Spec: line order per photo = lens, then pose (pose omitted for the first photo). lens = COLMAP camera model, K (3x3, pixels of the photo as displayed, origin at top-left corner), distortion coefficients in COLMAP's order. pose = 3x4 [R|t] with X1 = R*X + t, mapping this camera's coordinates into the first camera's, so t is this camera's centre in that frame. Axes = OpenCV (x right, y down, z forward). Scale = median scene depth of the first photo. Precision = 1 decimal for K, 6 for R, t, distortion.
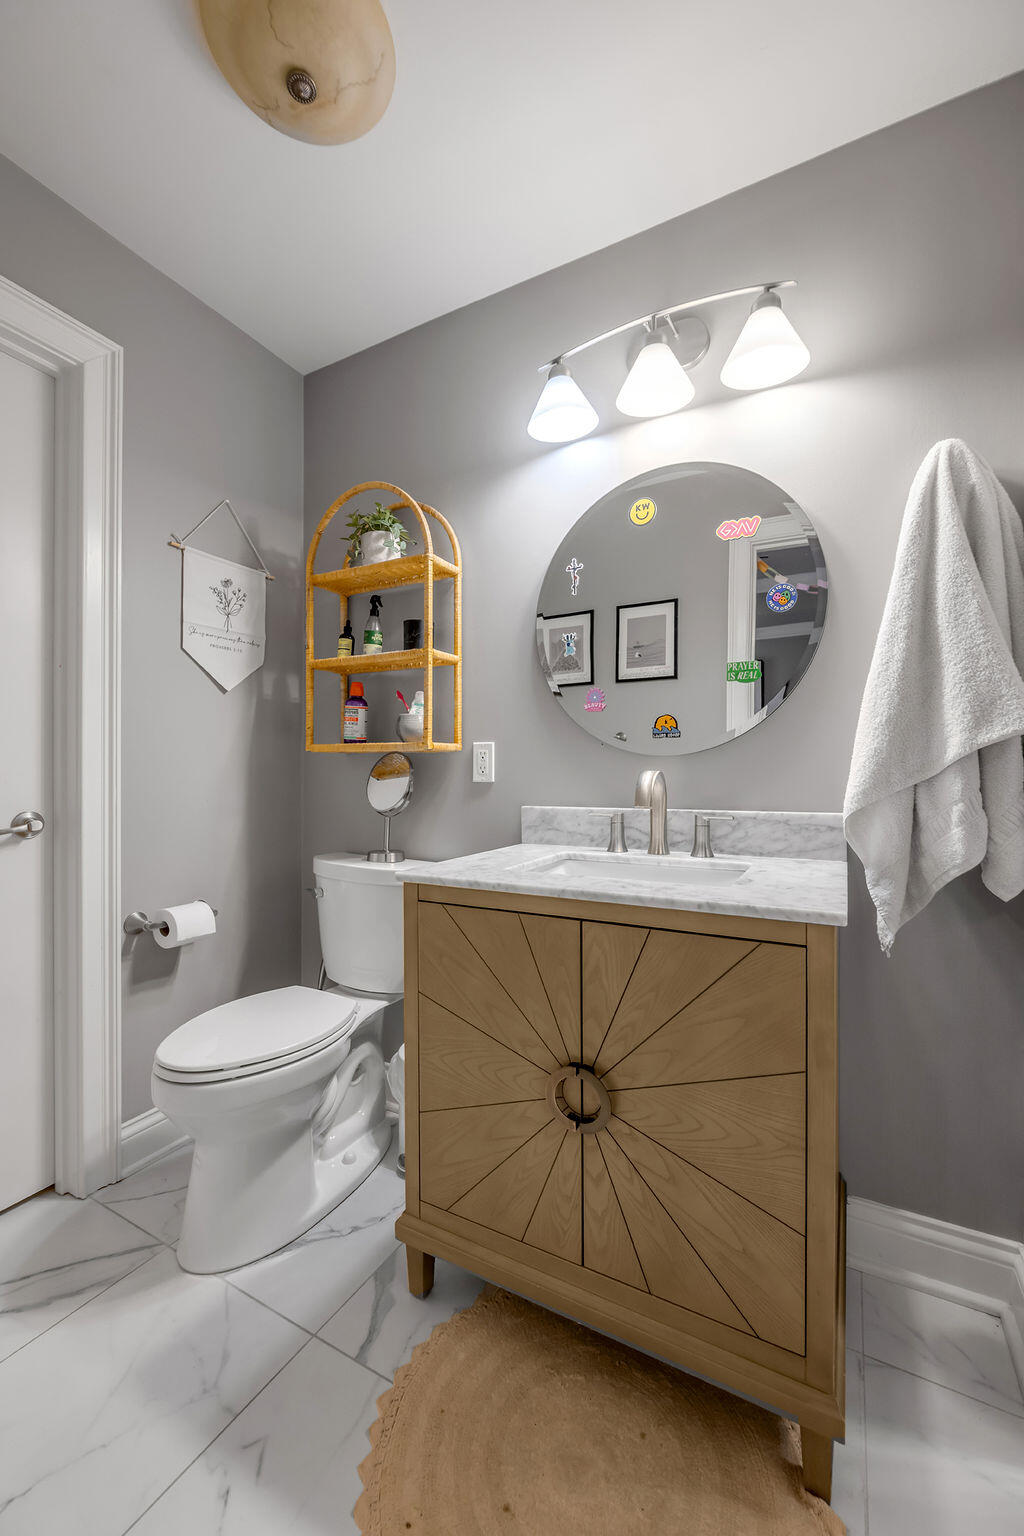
lens RADIAL K [[615.8, 0, 512.5], [0, 615.8, 772.1], [0, 0, 1]] dist [0.000300, -0.000085]
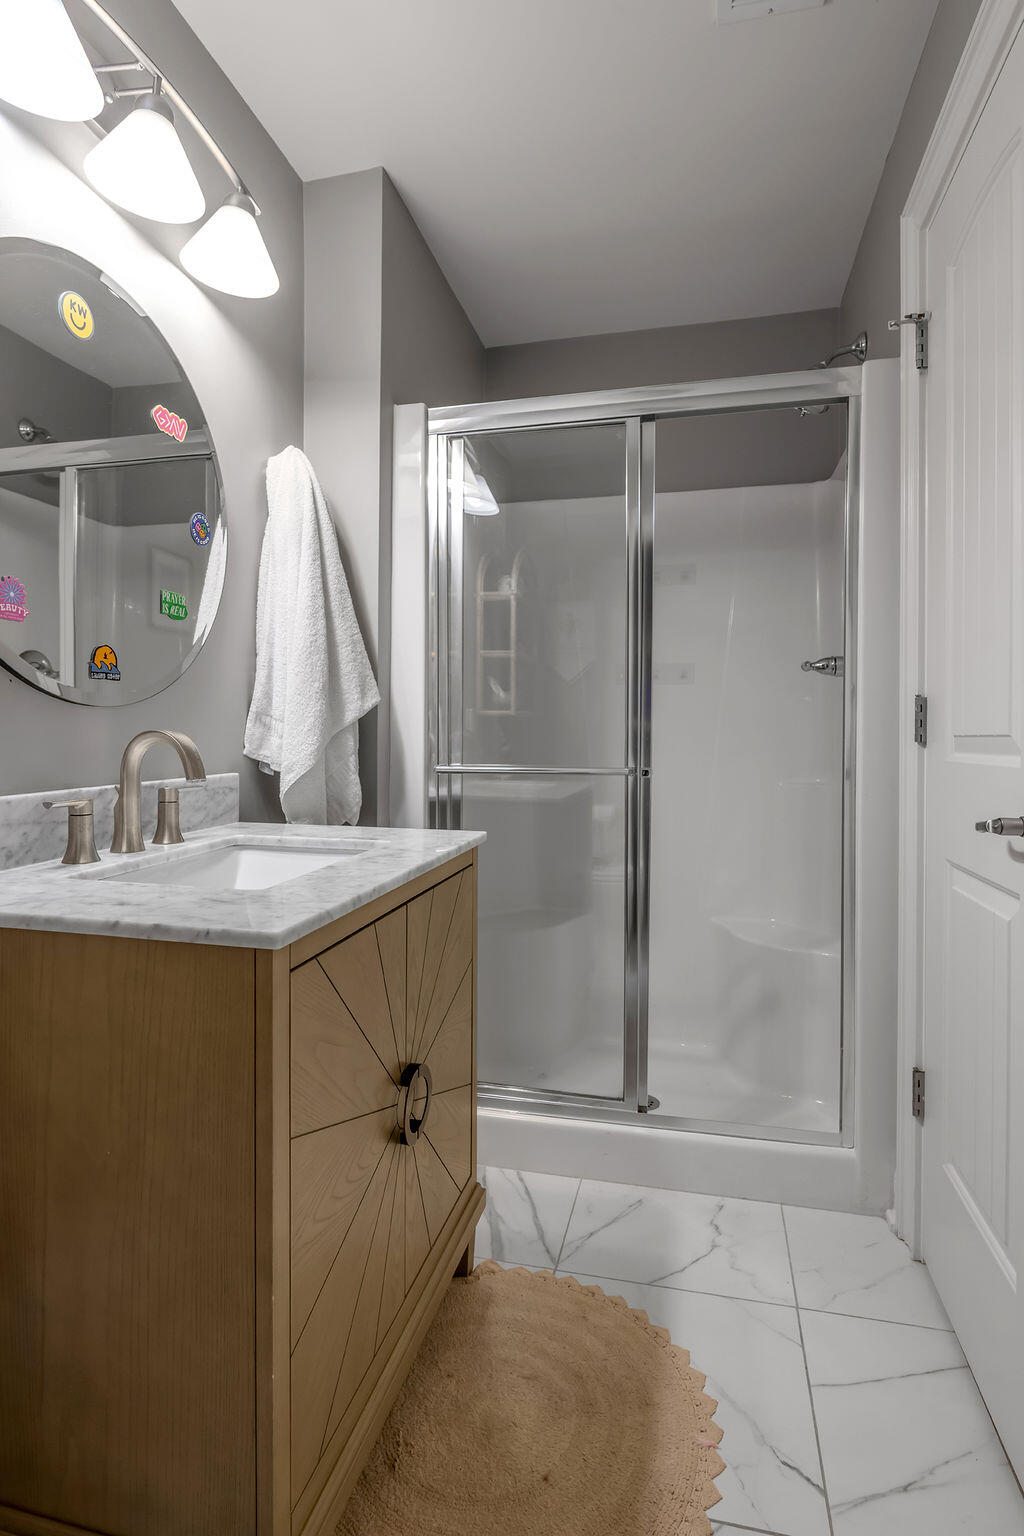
lens RADIAL K [[812.9, 0, 502.3], [0, 812.9, 731.9], [0, 0, 1]] dist [-0.002130, -0.000489]
pose [[-0.252962, -0.004566, 0.967466, -0.757970], [-0.003604, 0.999986, 0.003777, -0.004271], [-0.967470, -0.002531, -0.252975, 0.855162]]
